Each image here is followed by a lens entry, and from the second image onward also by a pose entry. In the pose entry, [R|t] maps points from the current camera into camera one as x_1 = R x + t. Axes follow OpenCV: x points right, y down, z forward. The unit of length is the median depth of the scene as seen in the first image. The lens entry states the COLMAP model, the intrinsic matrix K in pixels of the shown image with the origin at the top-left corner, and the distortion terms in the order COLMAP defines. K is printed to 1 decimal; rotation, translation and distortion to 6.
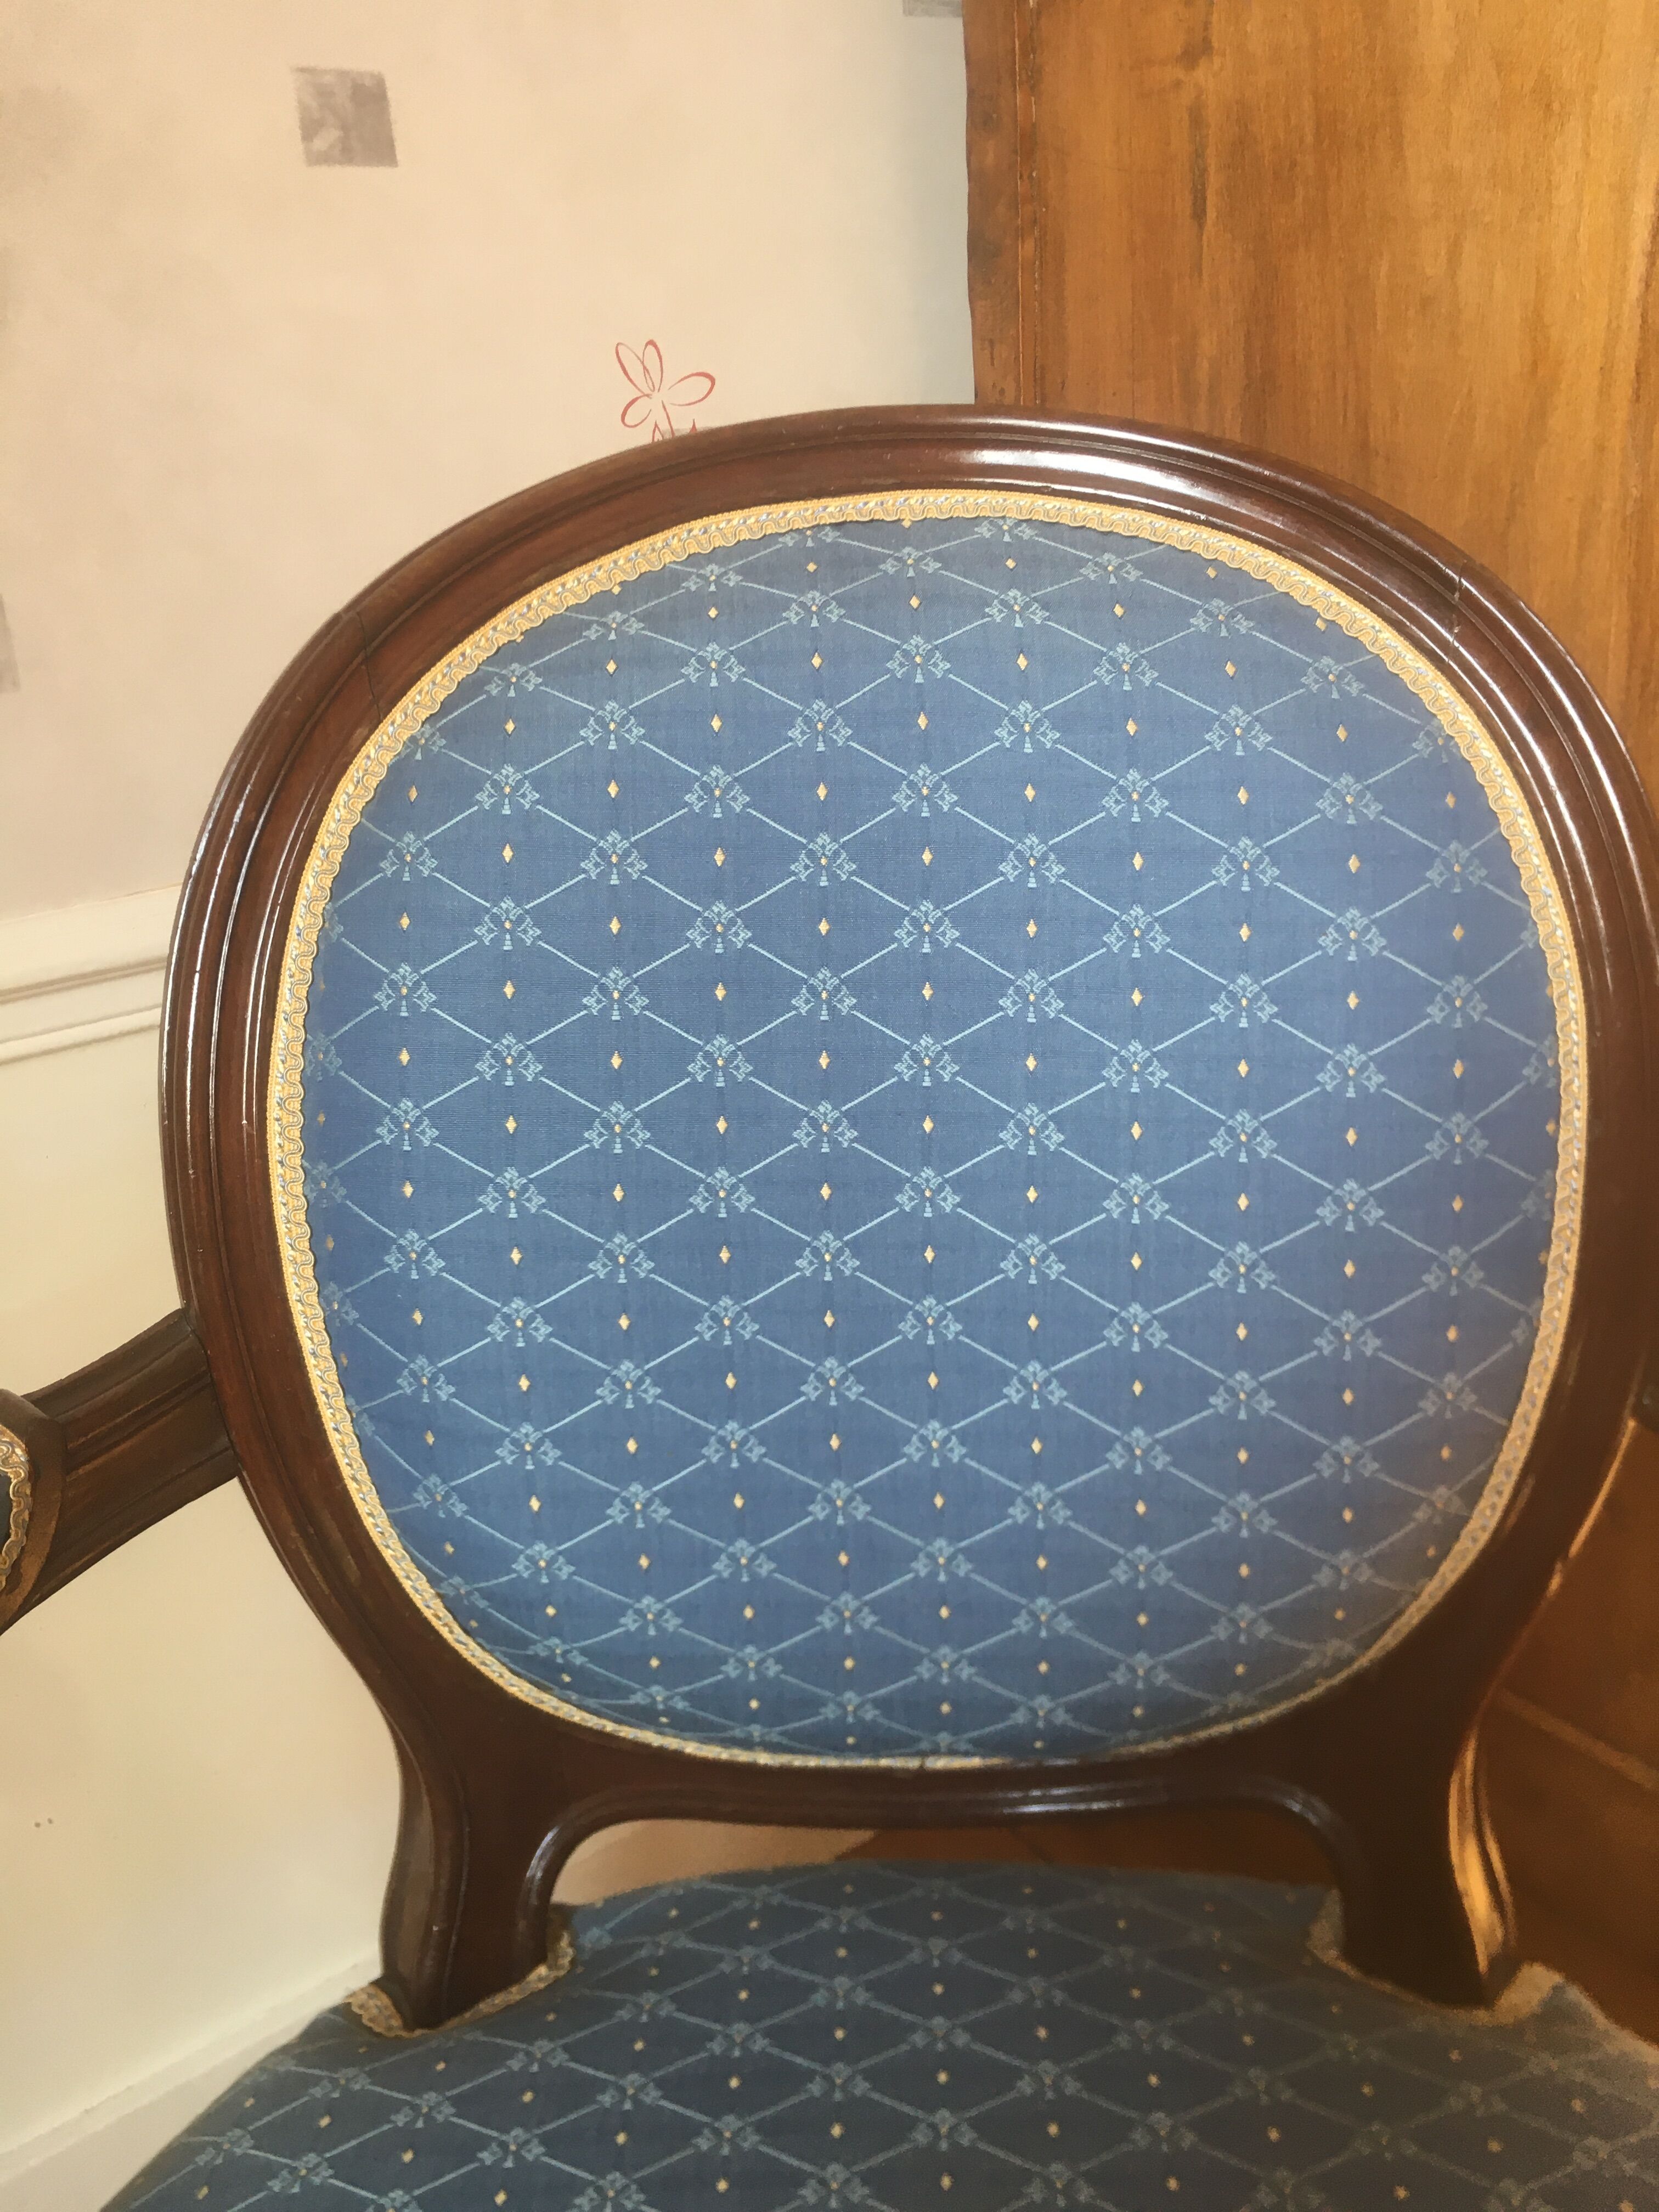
lens RADIAL K [[1874.4, 0, 829.4], [0, 1874.4, 1108.4], [0, 0, 1]] dist [0.065355, -0.094704]
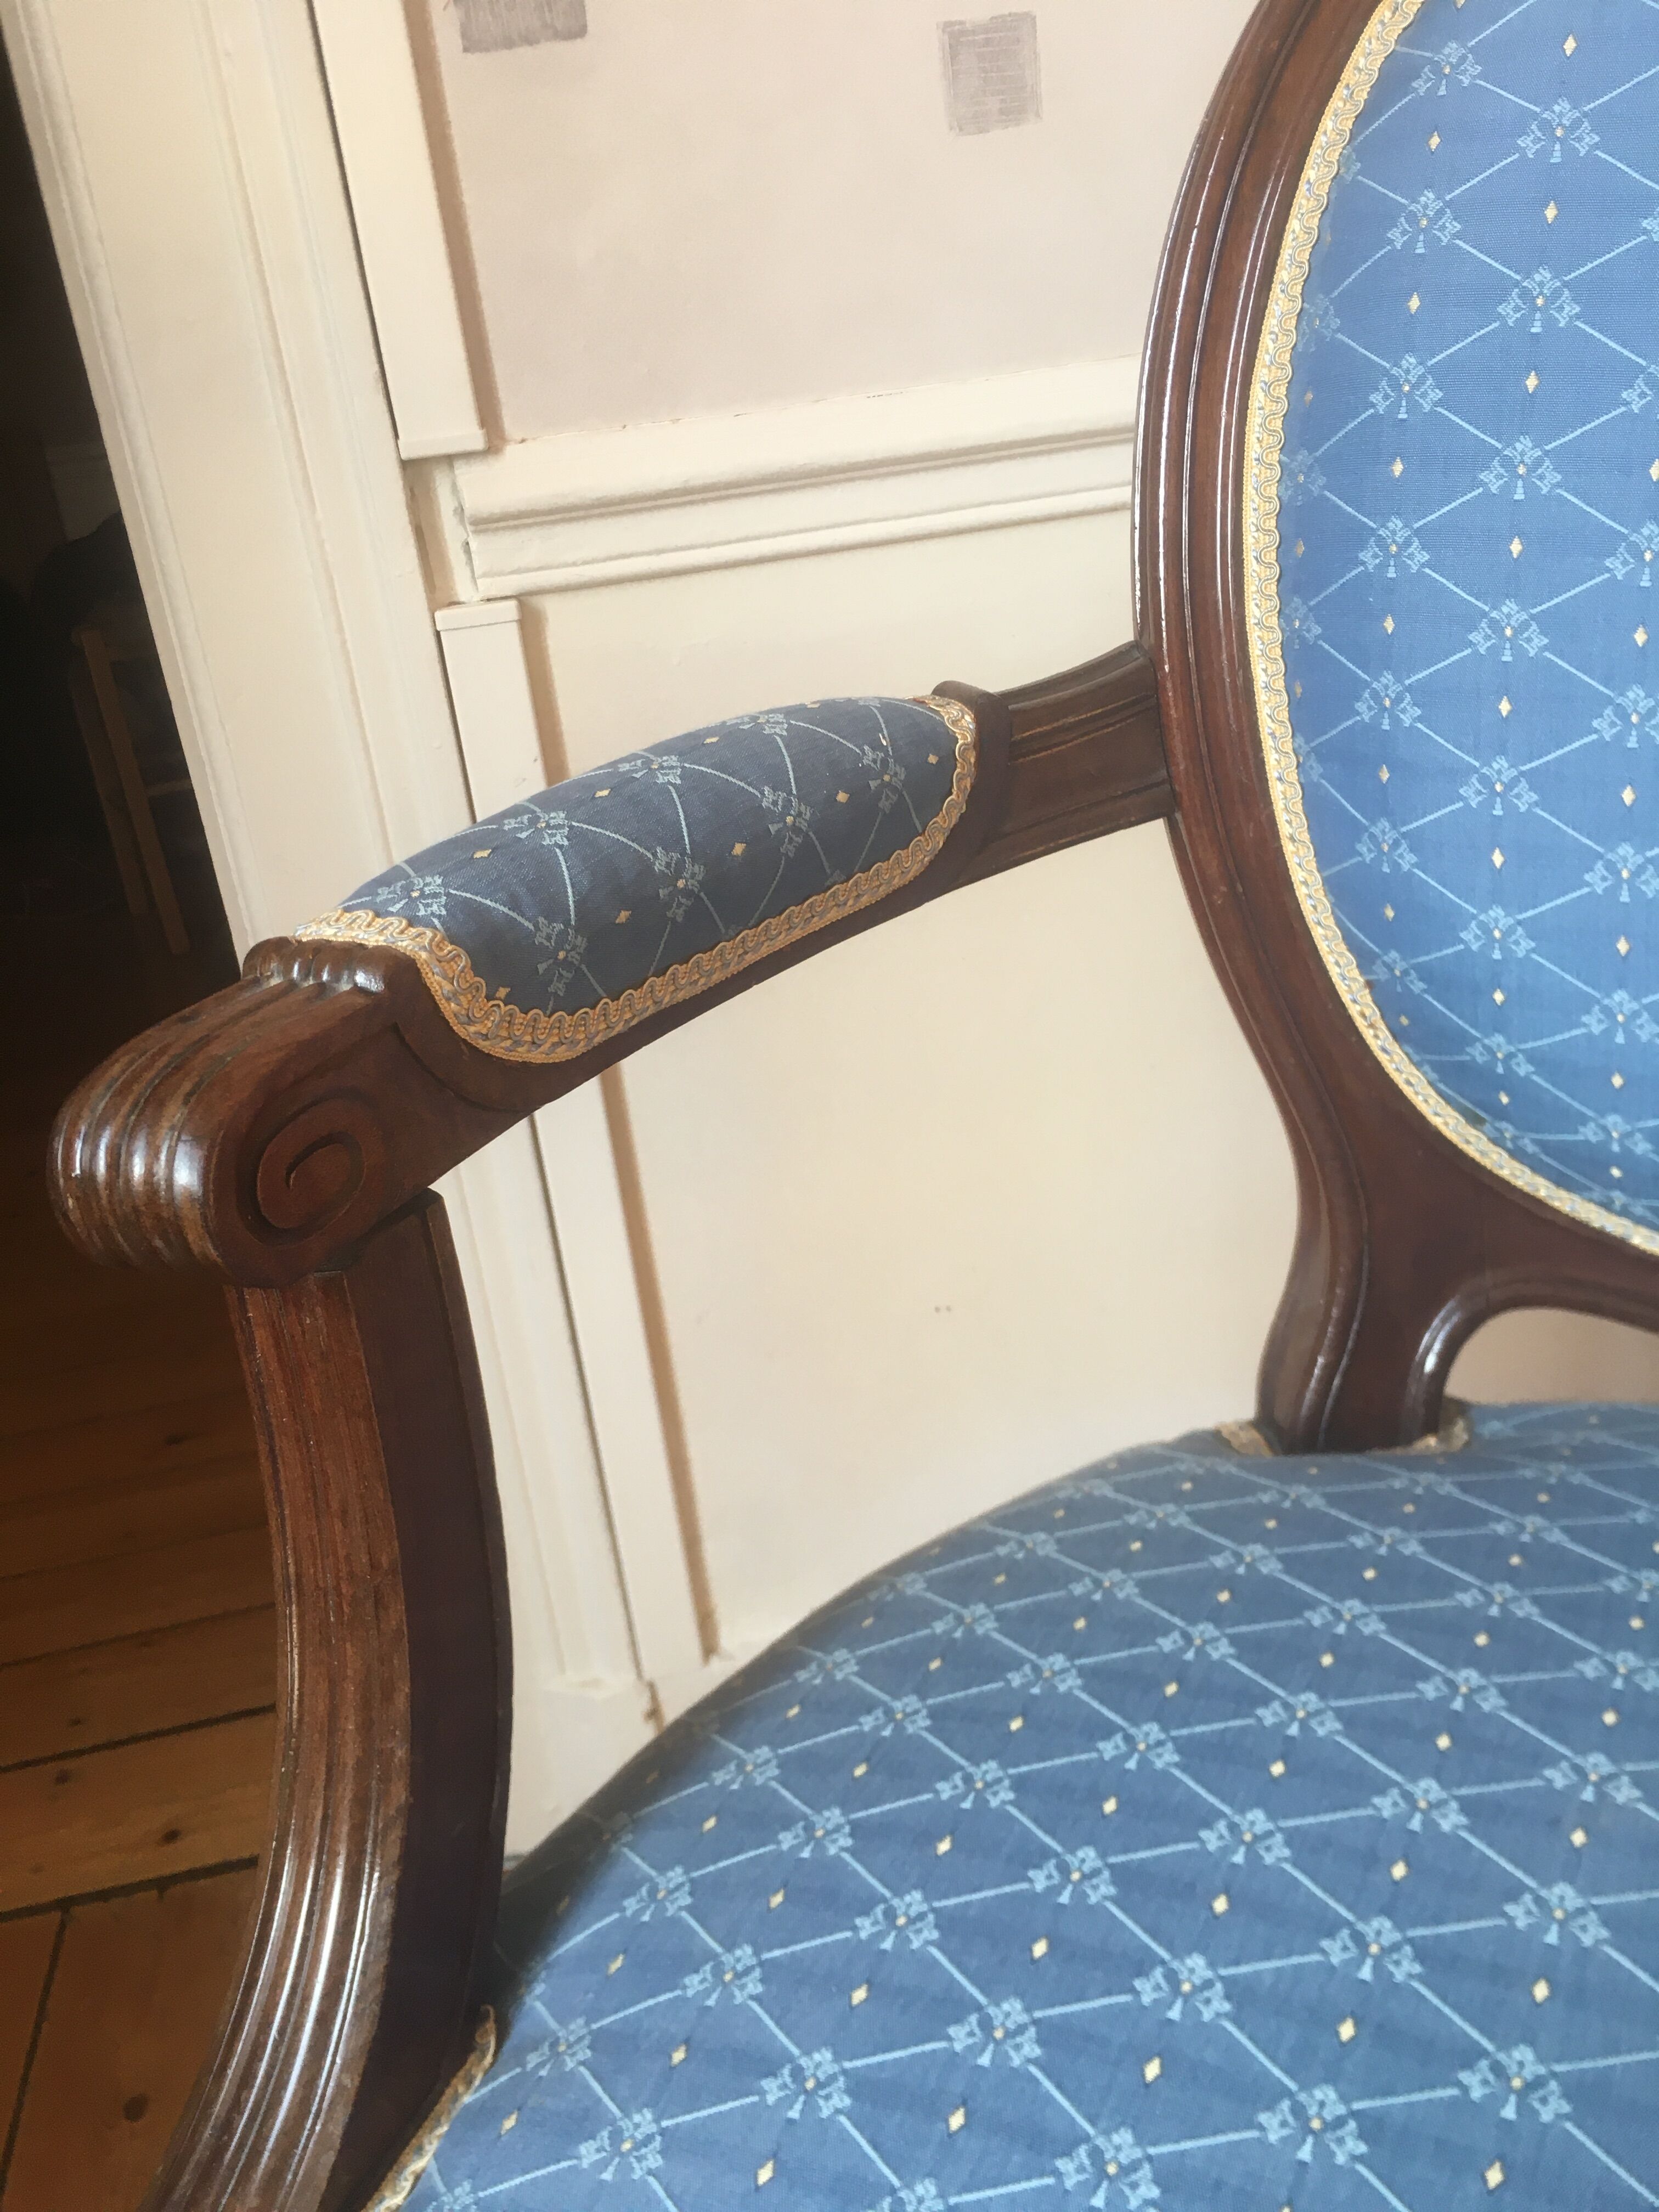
lens RADIAL K [[1874.4, 0, 829.4], [0, 1874.4, 1097.9], [0, 0, 1]] dist [0.065355, -0.094704]
pose [[0.882422, 0.127379, -0.452887, -0.019736], [-0.095637, 0.991117, 0.092418, 0.266492], [0.460636, -0.038239, 0.886765, 0.079362]]
